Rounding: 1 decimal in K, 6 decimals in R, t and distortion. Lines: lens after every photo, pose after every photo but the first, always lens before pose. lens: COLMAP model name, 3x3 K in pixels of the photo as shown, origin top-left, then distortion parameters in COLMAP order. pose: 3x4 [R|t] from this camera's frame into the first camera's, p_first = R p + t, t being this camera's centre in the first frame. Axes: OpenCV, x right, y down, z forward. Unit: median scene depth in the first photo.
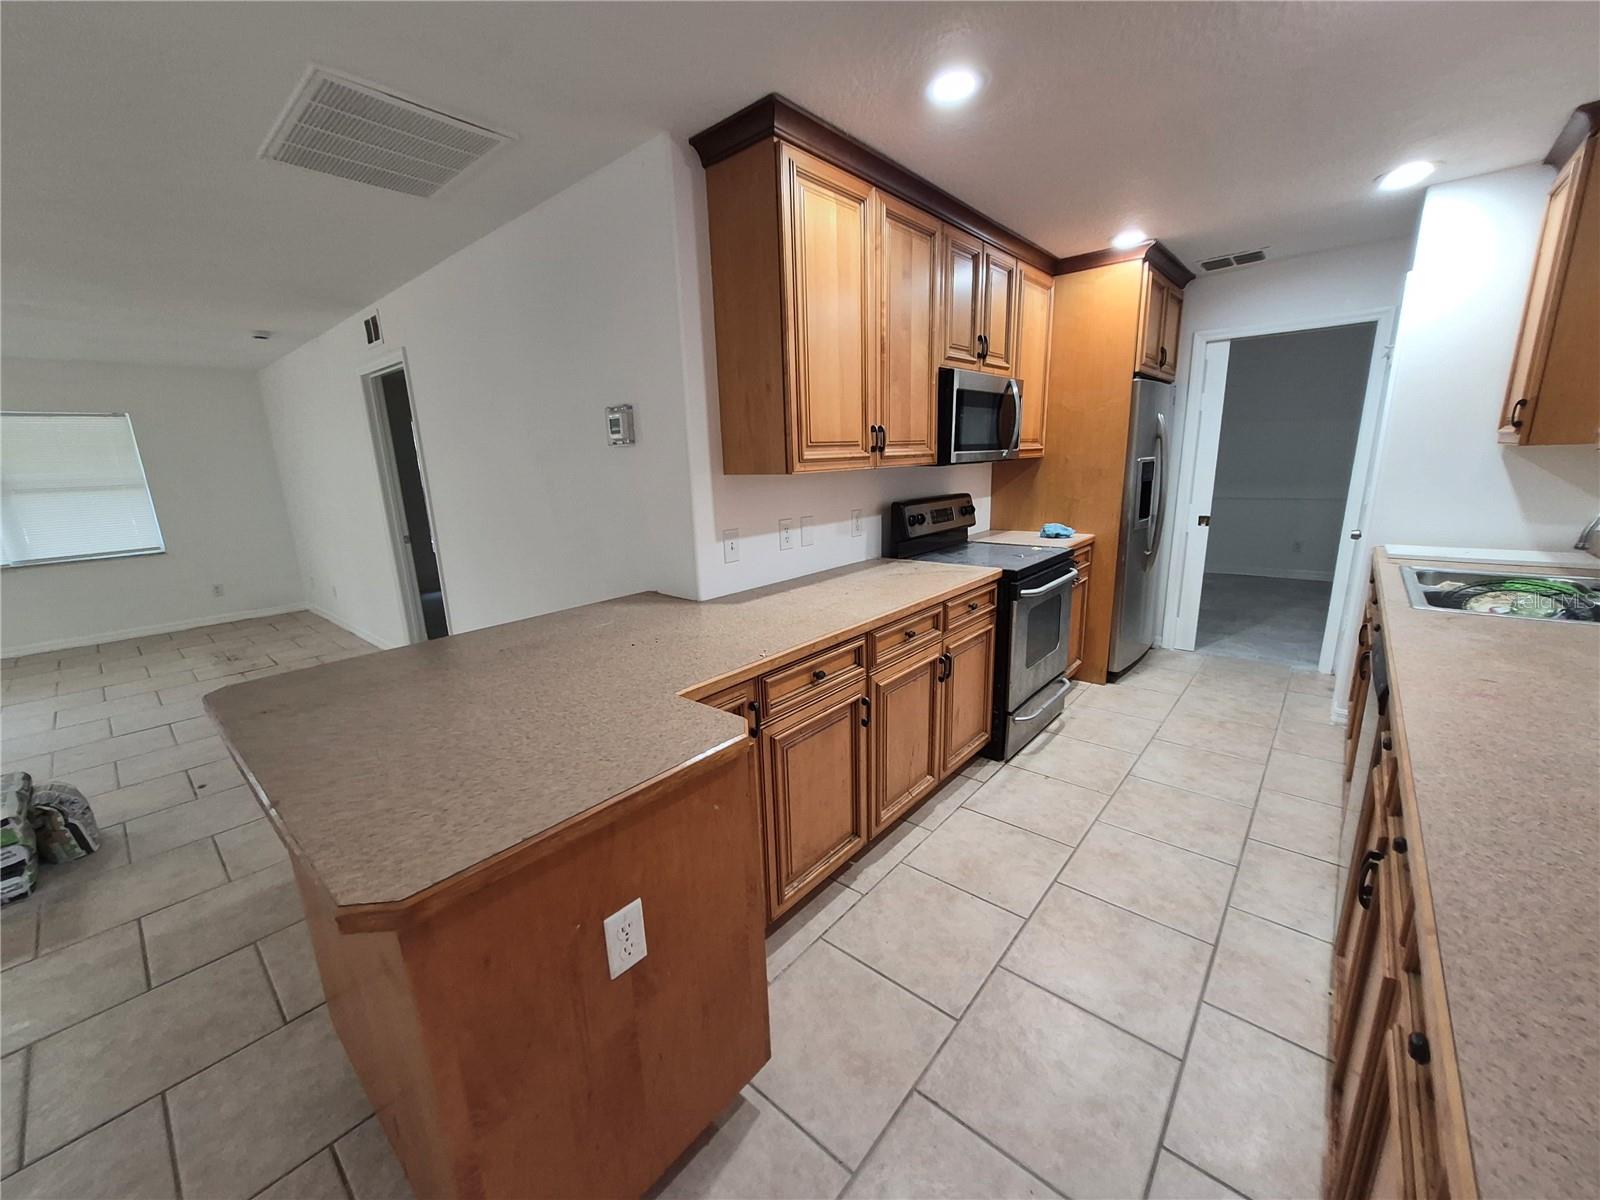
lens RADIAL K [[623.3, 0, 792.2], [0, 623.3, 605.6], [0, 0, 1]] dist [-0.000426, -0.000013]
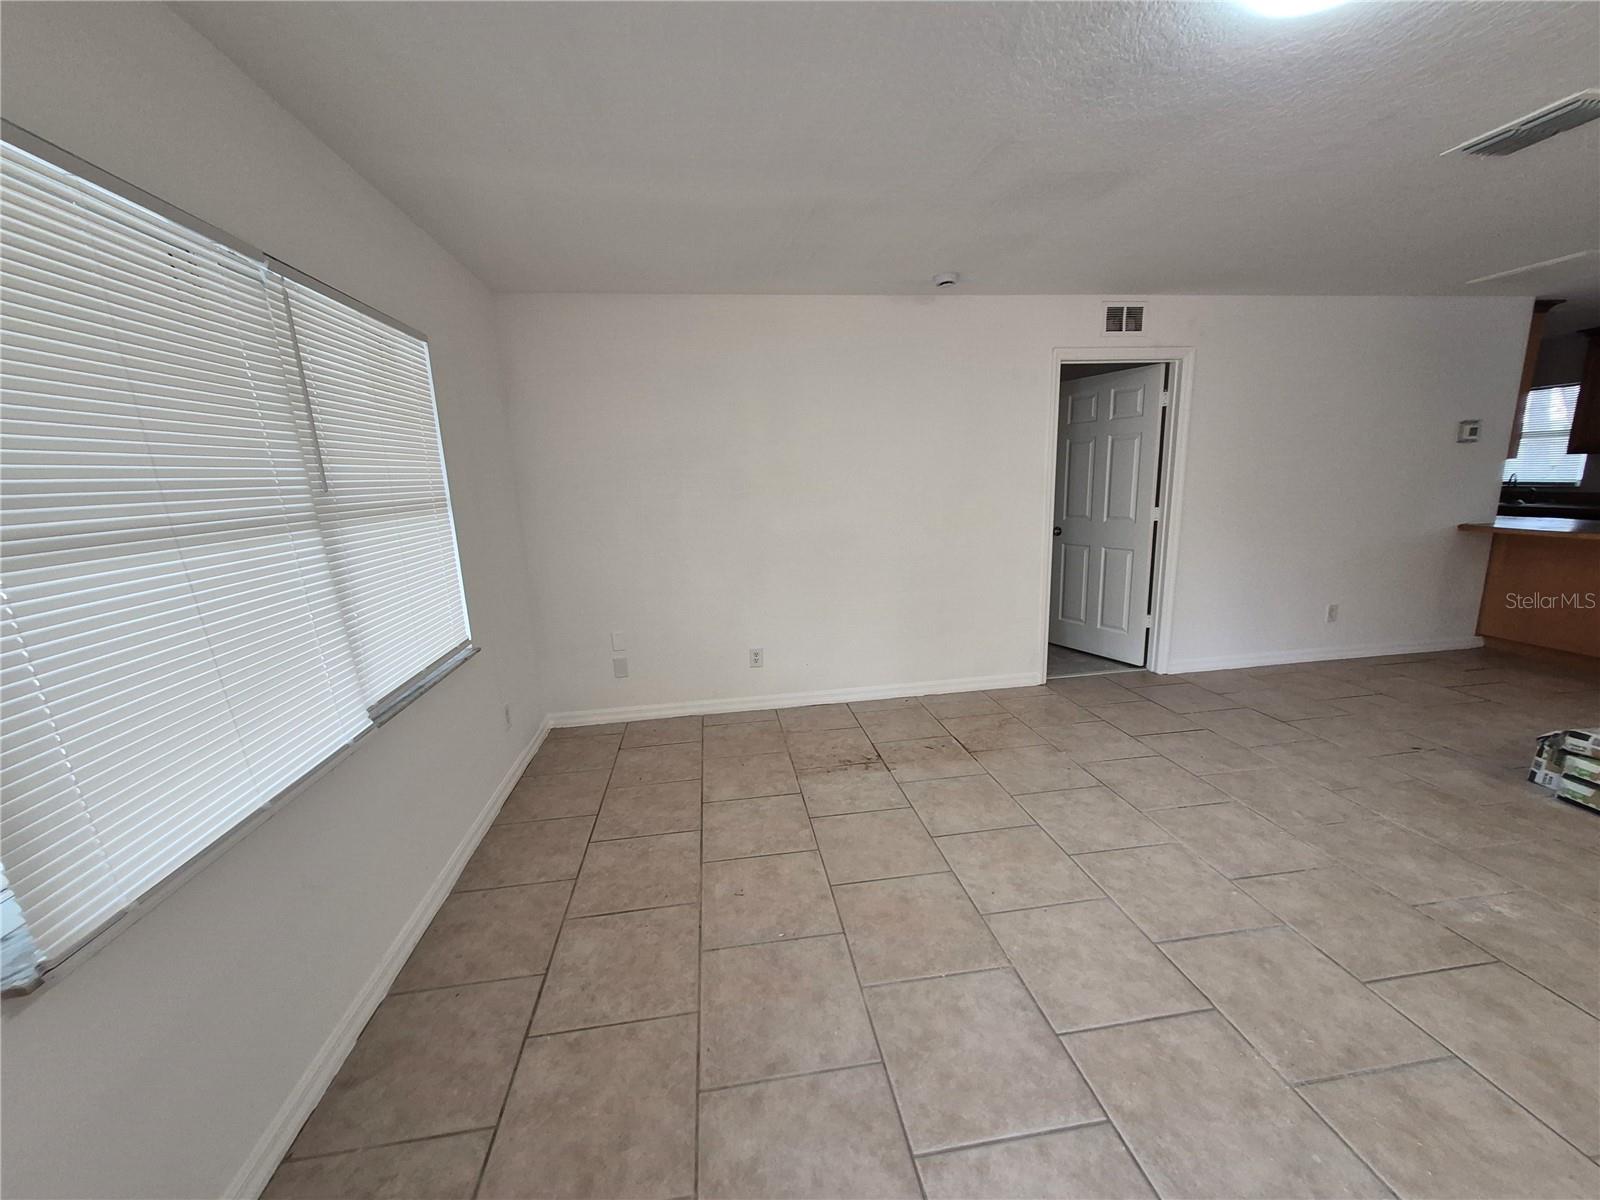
lens RADIAL K [[627.4, 0, 794.6], [0, 627.4, 601.5], [0, 0, 1]] dist [-0.000250, 0.000135]
pose [[0.647895, -0.139118, 0.748918, -2.178891], [0.190328, 0.981561, 0.017679, -0.153708], [-0.737569, 0.131086, 0.662427, 0.960045]]
